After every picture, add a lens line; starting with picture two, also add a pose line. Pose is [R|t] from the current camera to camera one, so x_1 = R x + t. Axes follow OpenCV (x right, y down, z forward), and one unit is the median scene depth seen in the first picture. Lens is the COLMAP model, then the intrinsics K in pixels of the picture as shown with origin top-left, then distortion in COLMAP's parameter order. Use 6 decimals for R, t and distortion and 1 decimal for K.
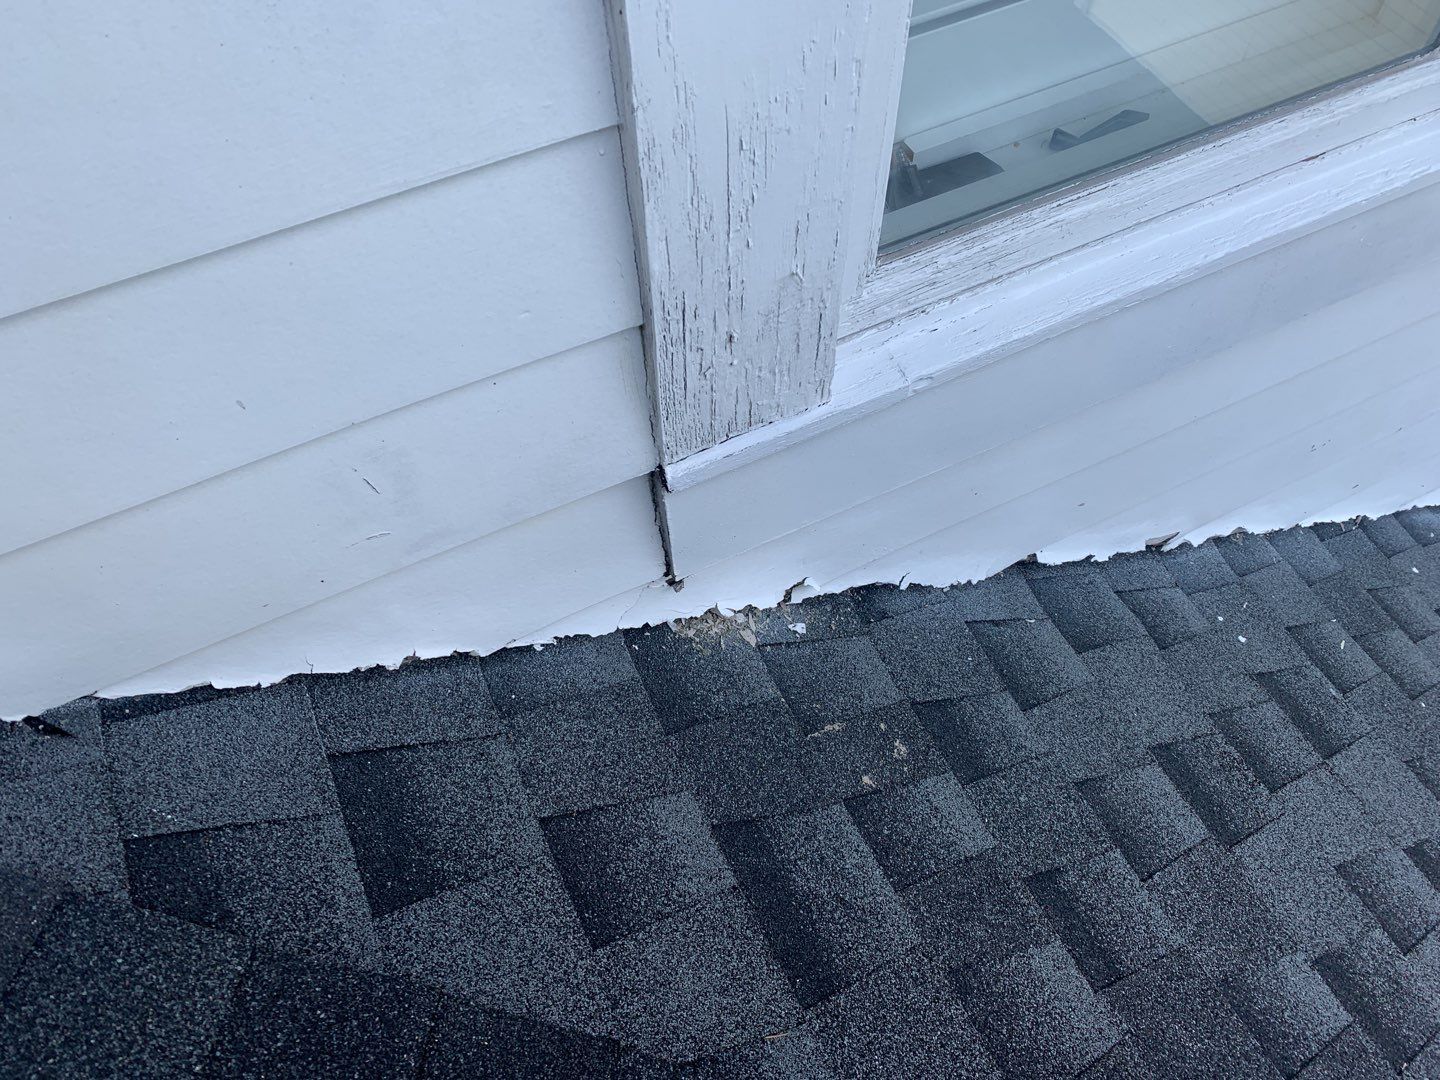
lens RADIAL K [[1000.0, 0, 698.5], [0, 1000.0, 537.0], [0, 0, 1]] dist [0.112755, -0.143545]
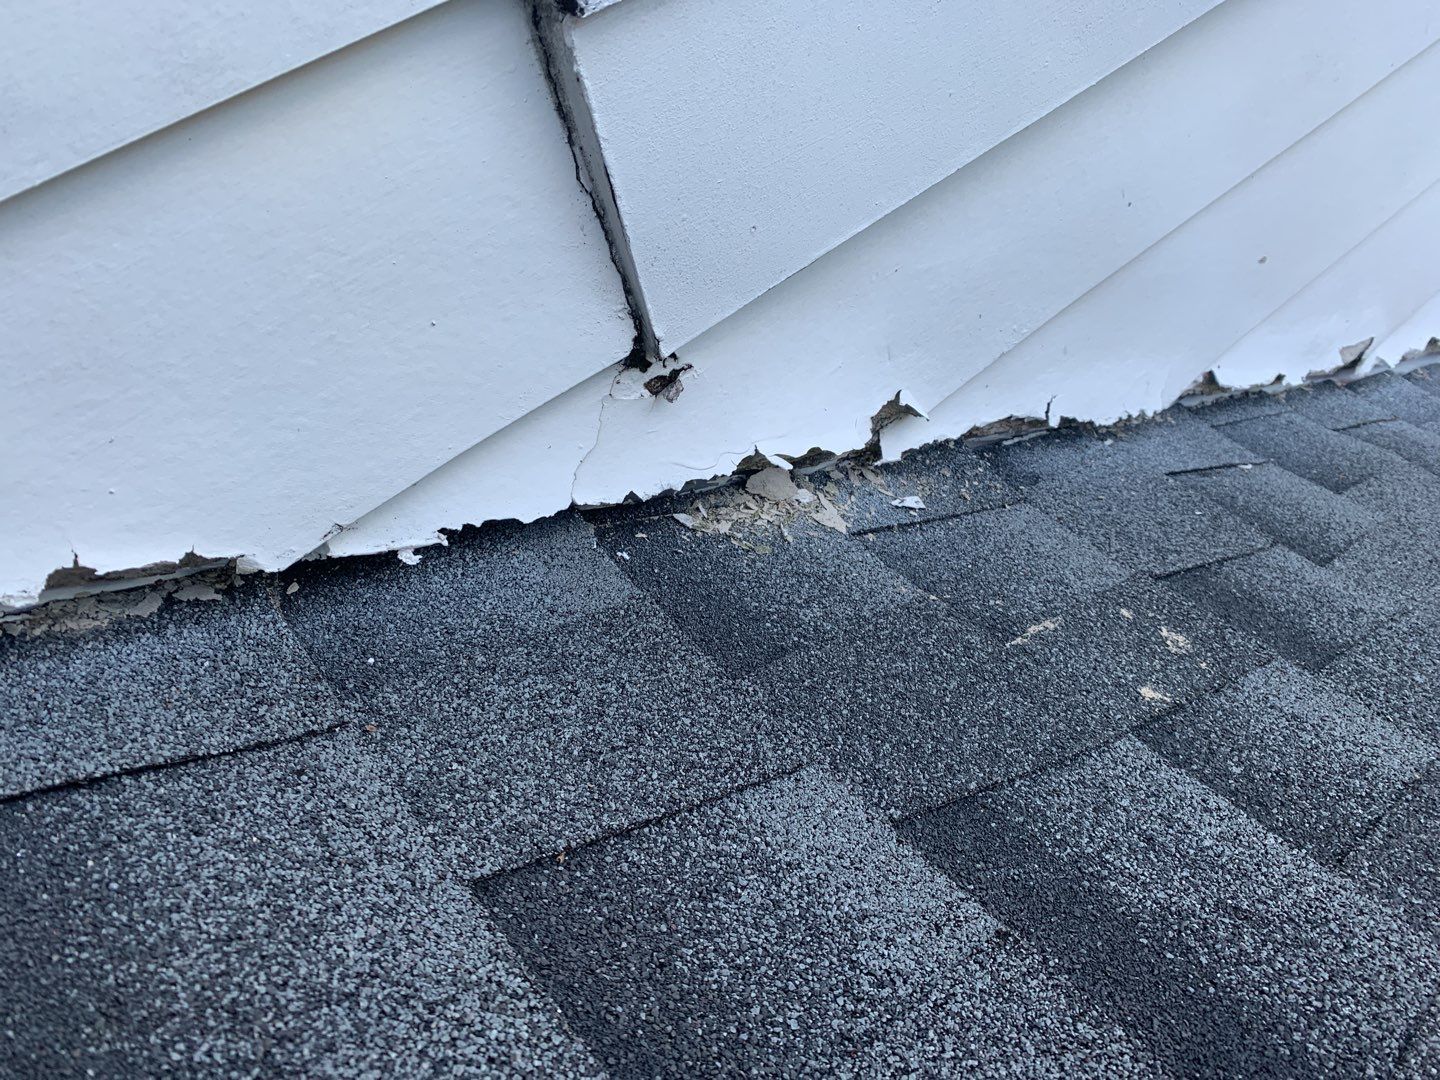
lens RADIAL K [[1090.3, 0, 708.7], [0, 1090.3, 535.7], [0, 0, 1]] dist [0.033135, -0.035823]
pose [[0.962965, -0.264722, 0.051199, -0.052202], [0.269627, 0.946011, -0.179903, 0.231475], [-0.000811, 0.187045, 0.982351, 0.518046]]
